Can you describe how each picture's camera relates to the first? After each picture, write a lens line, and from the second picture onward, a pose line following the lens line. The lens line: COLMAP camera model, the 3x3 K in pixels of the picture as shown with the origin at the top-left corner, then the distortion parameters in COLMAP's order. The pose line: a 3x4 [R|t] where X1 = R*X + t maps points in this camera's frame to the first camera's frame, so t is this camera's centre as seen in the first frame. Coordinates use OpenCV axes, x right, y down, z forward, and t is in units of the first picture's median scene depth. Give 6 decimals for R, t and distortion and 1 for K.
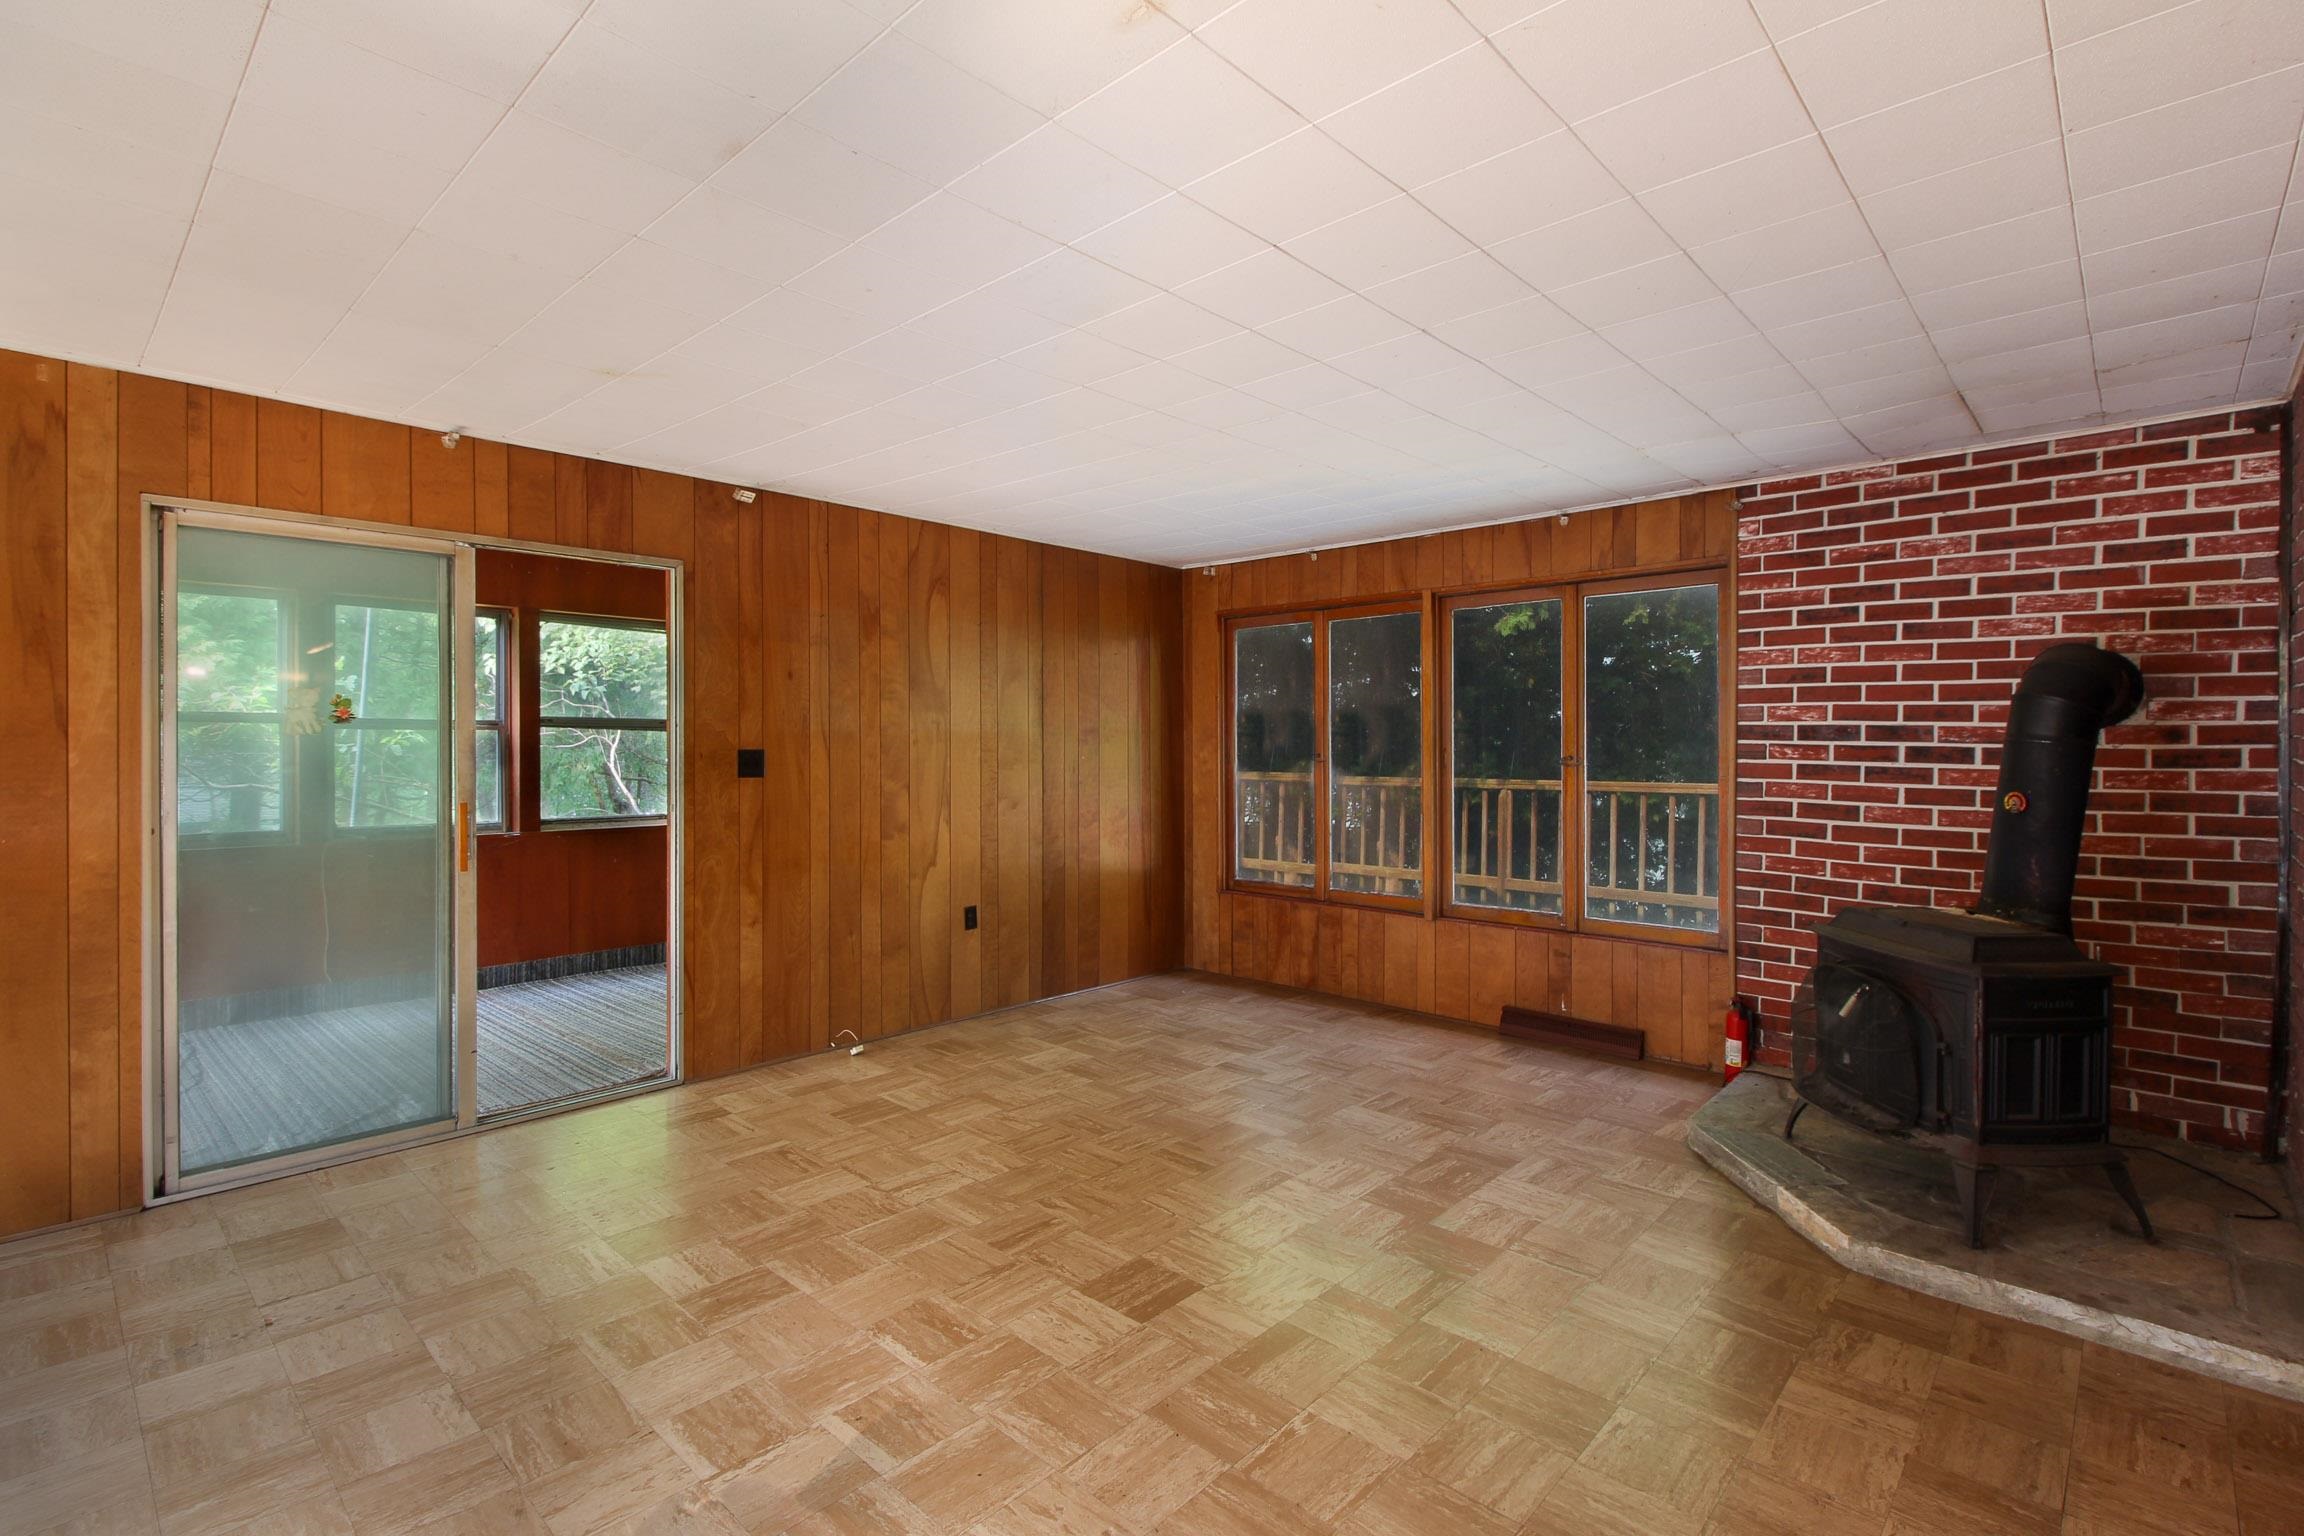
lens RADIAL K [[1056.5, 0, 1159.1], [0, 1056.5, 754.0], [0, 0, 1]] dist [0.018326, -0.012751]
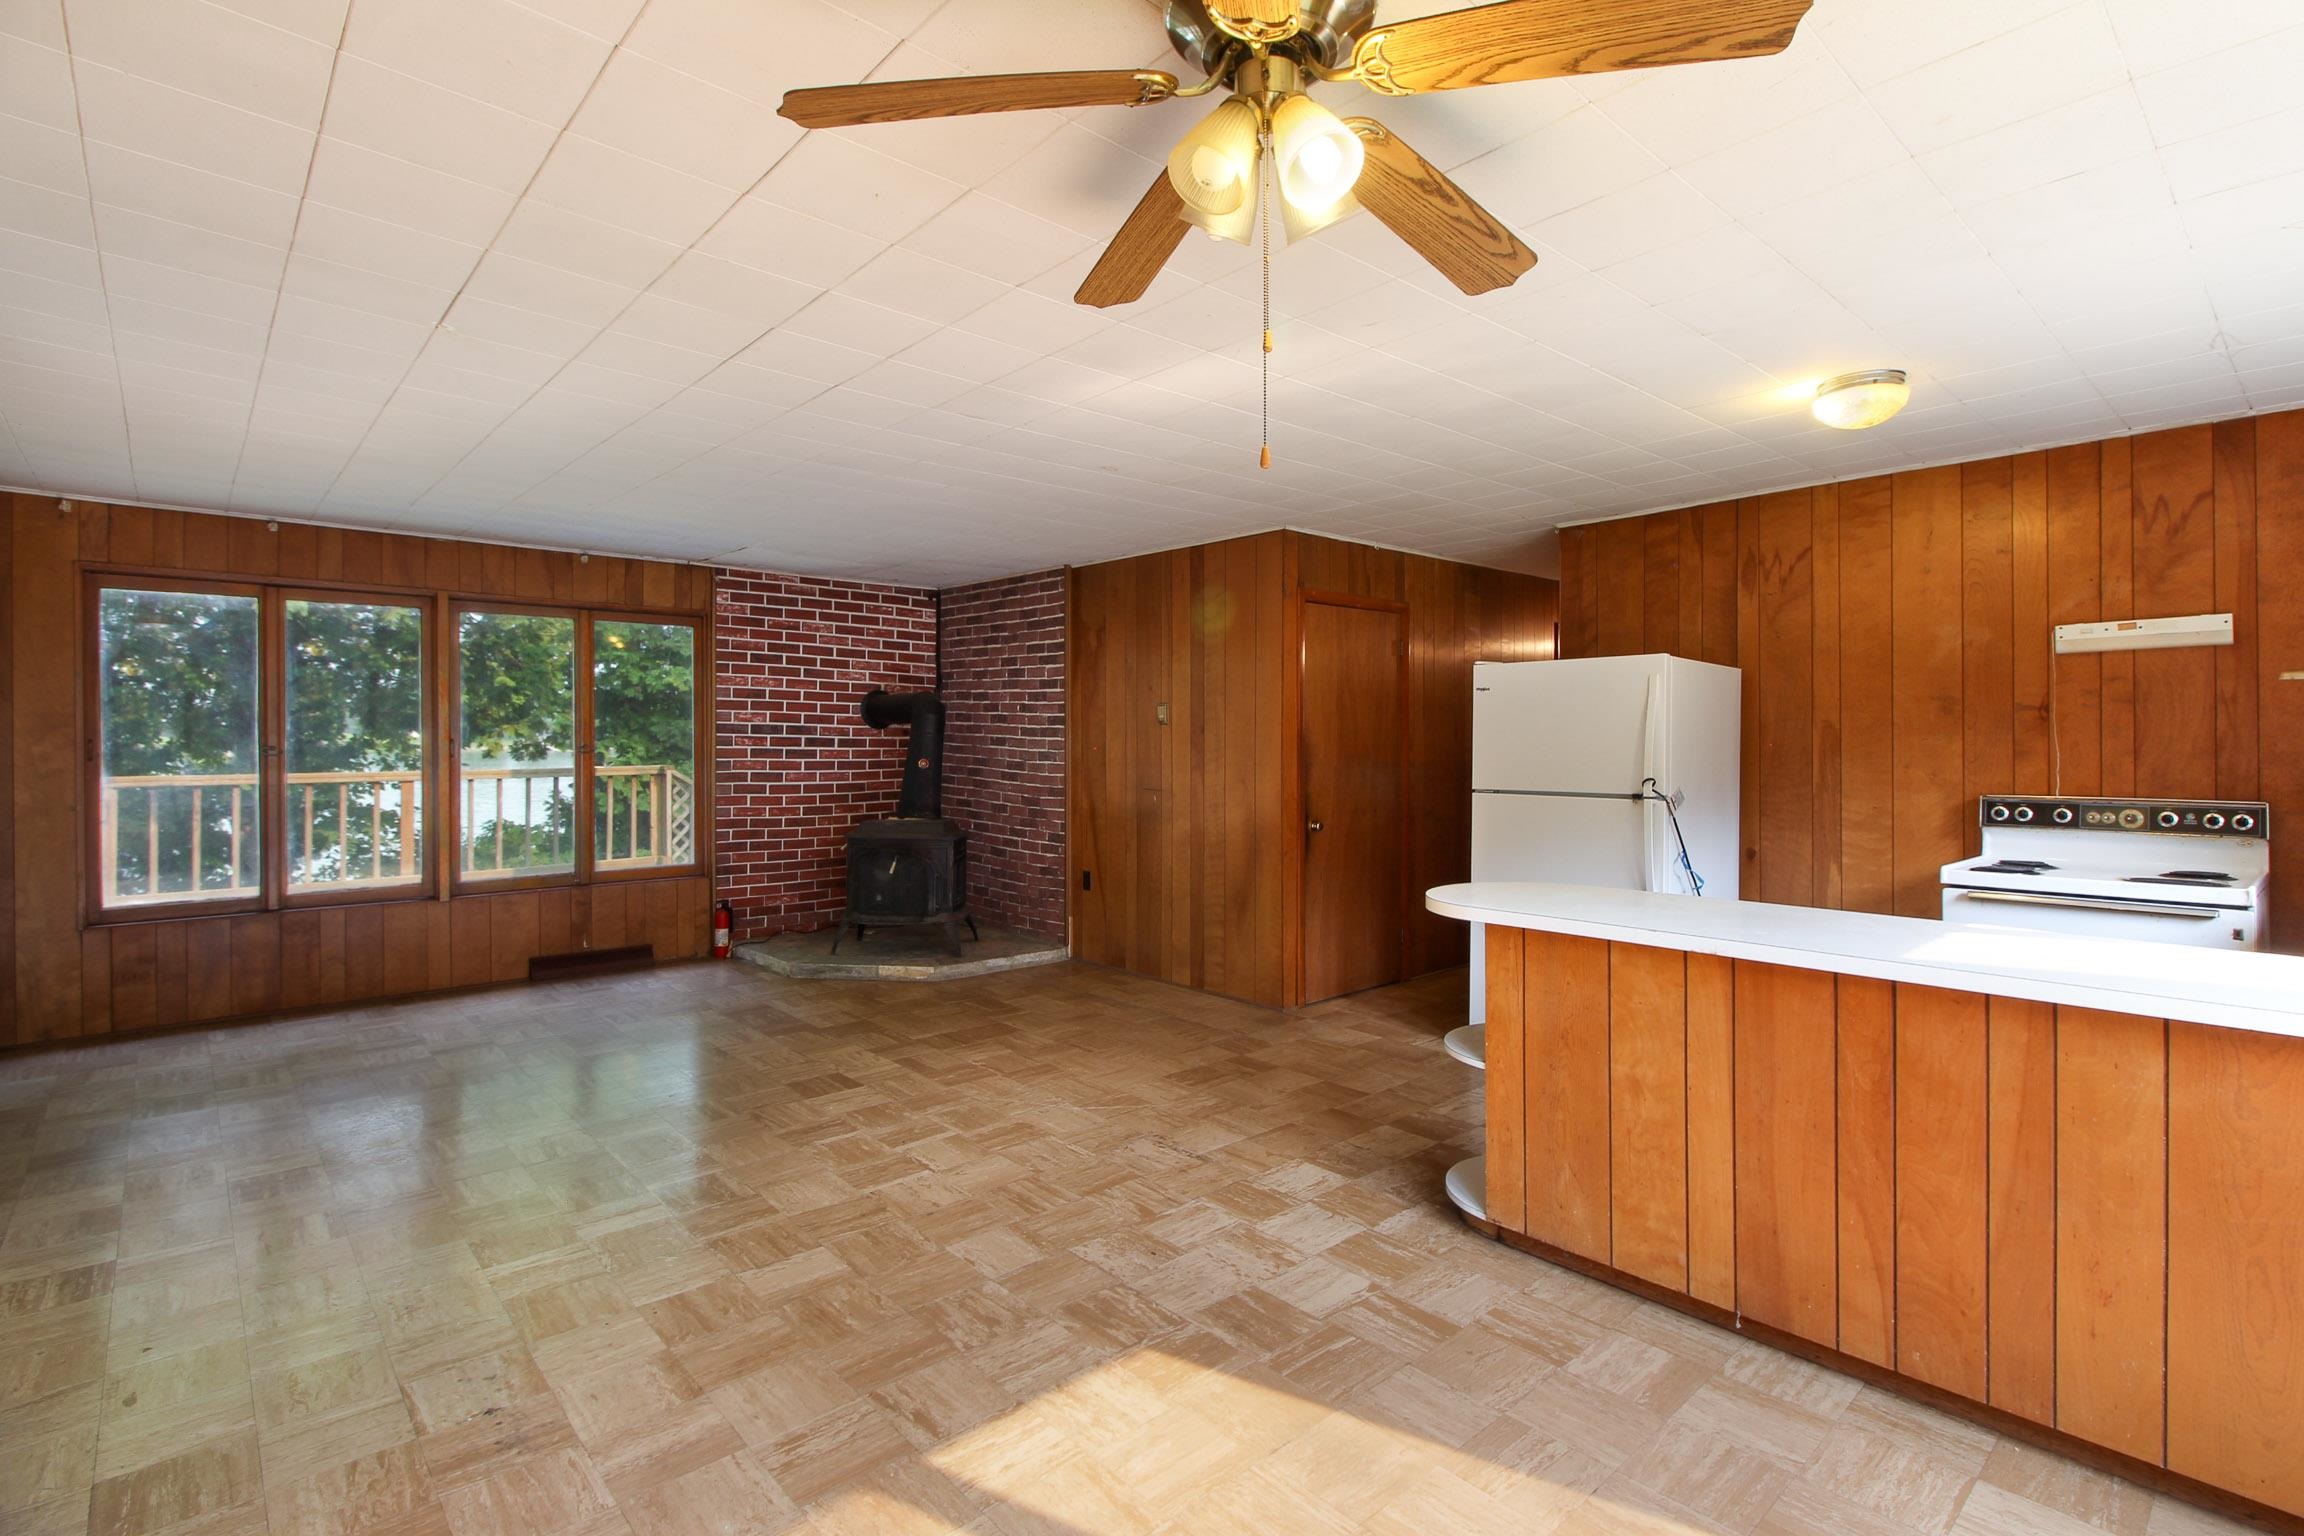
lens RADIAL K [[1093.8, 0, 1187.9], [0, 1093.8, 739.6], [0, 0, 1]] dist [0.021316, -0.014470]
pose [[0.072930, -0.003166, 0.997332, -1.126768], [0.006522, 0.999975, 0.002698, -0.005033], [-0.997316, 0.006308, 0.072949, 0.242927]]
